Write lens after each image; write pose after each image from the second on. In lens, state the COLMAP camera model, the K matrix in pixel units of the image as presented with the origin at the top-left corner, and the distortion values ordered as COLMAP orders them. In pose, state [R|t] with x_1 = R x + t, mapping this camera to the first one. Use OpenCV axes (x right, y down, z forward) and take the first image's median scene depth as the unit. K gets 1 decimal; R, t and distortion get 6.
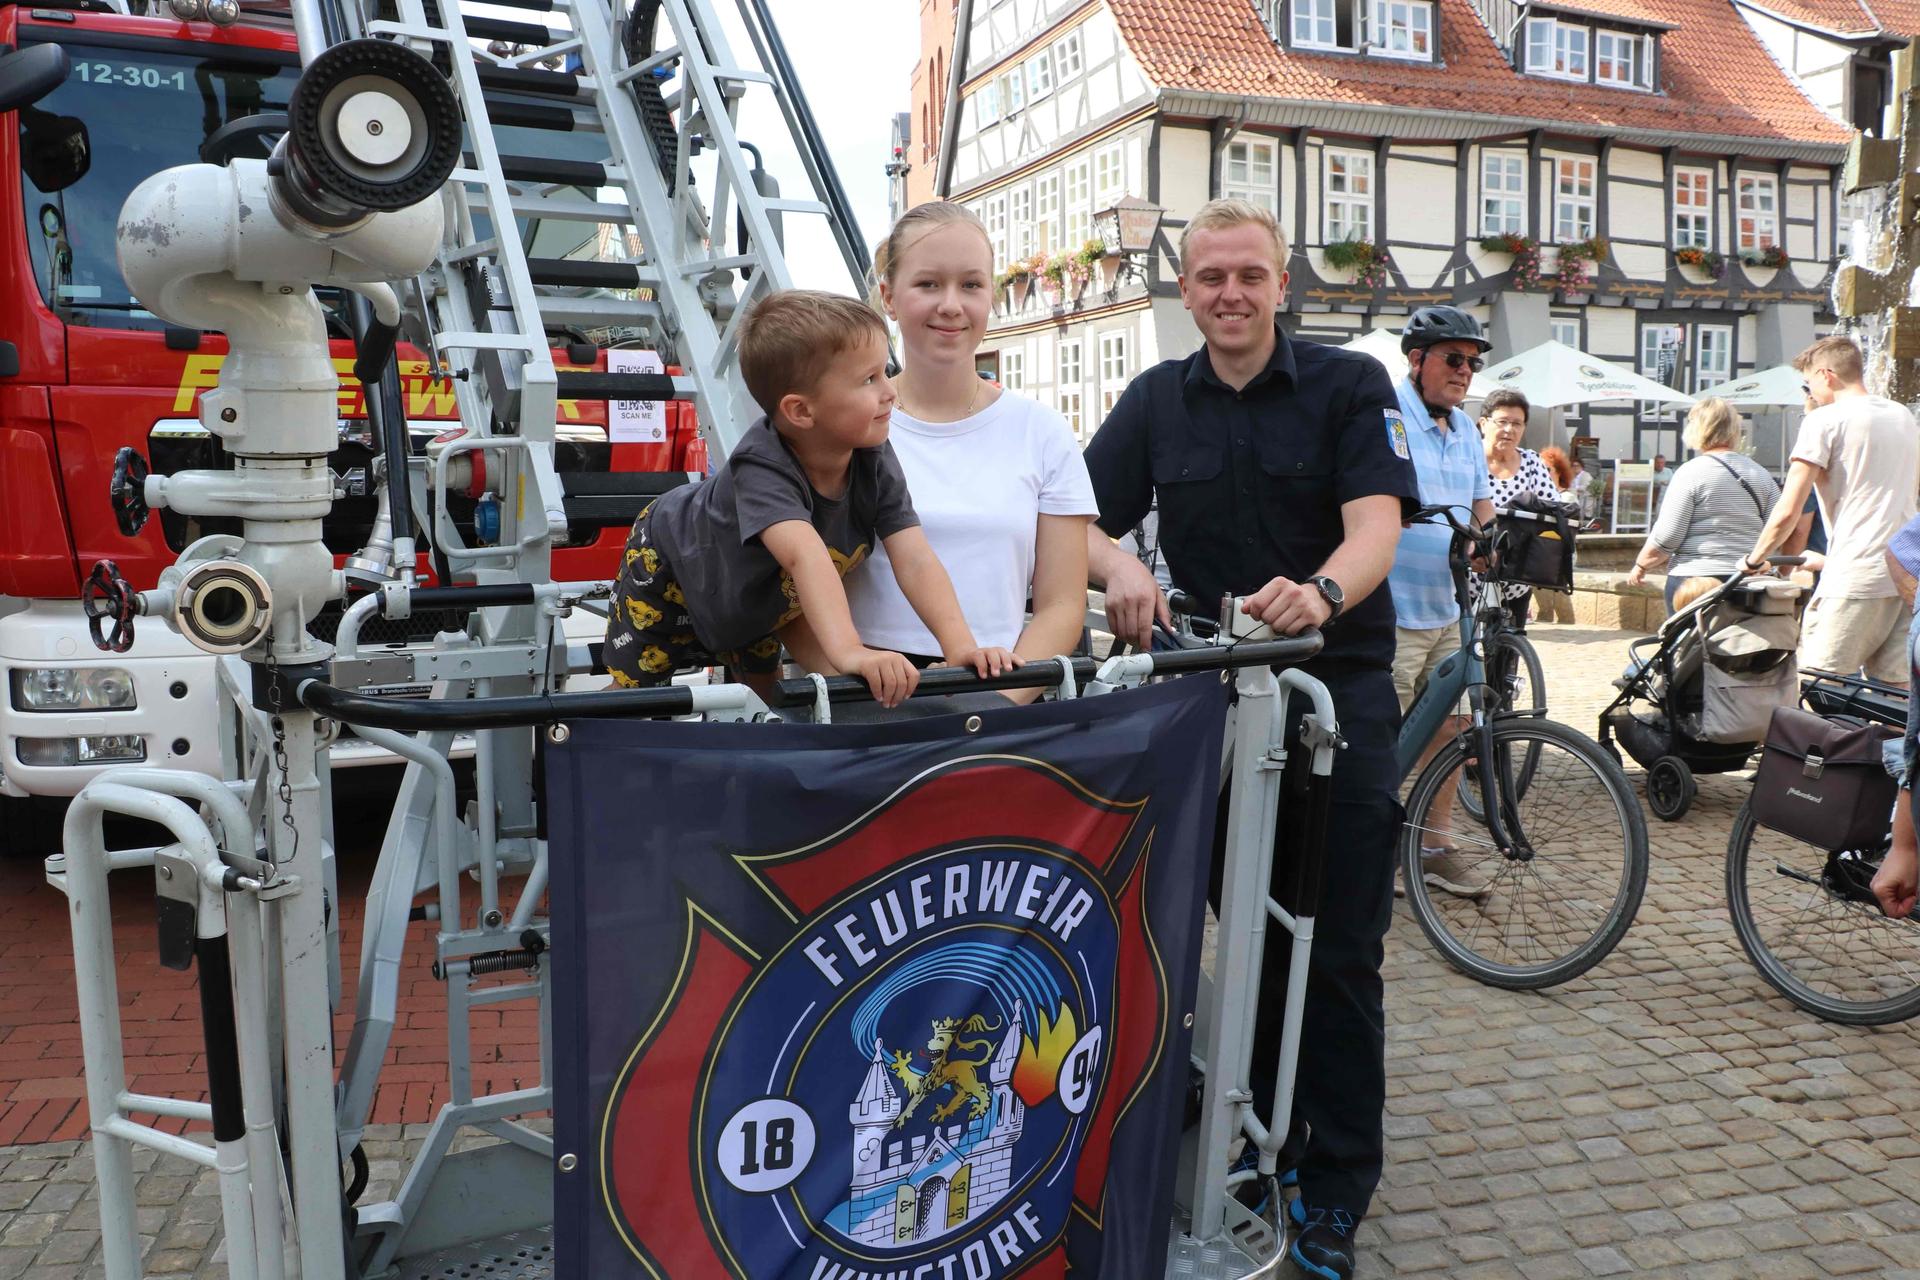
lens RADIAL K [[1504.7, 0, 960.0], [0, 1504.7, 640.0], [0, 0, 1]] dist [-0.196767, 0.175486]
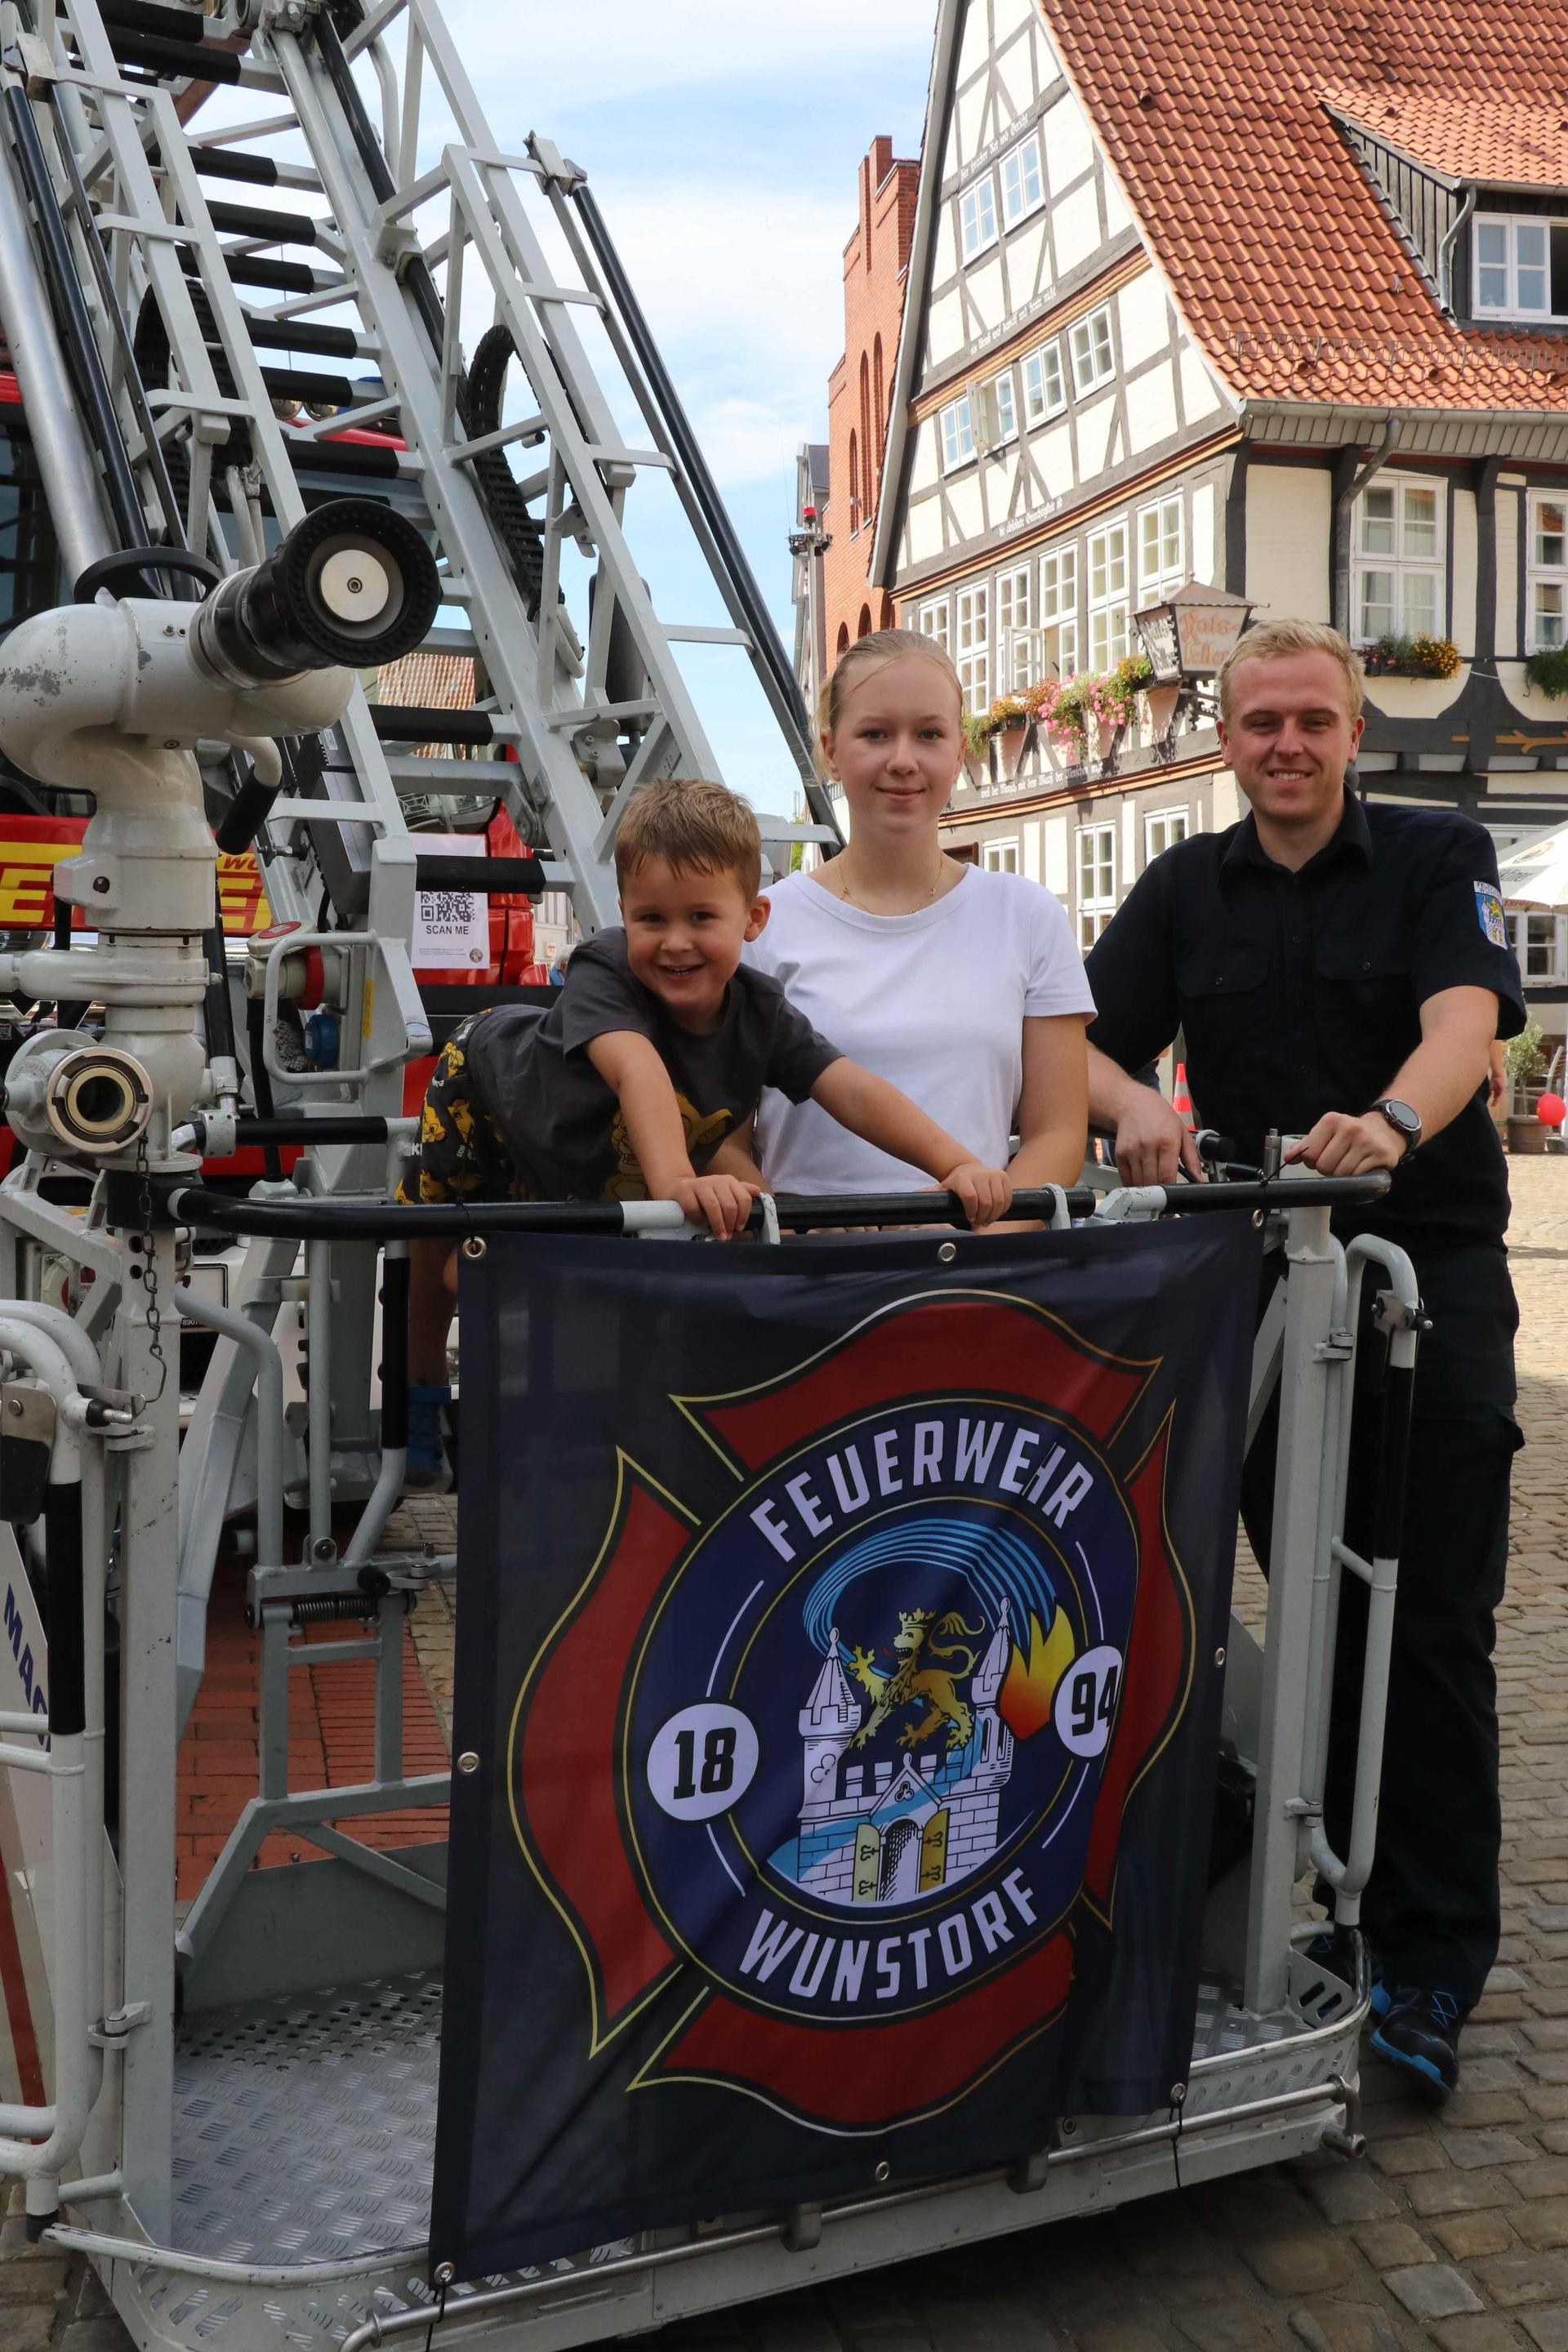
lens RADIAL K [[2530.2, 0, 784.0], [0, 2530.2, 1176.0], [0, 0, 1]] dist [-0.088010, 0.247039]
pose [[0.998689, -0.002002, -0.051150, -0.007017], [-0.001138, 0.998120, -0.061277, 0.067846], [0.051176, 0.061255, 0.996809, -0.294097]]
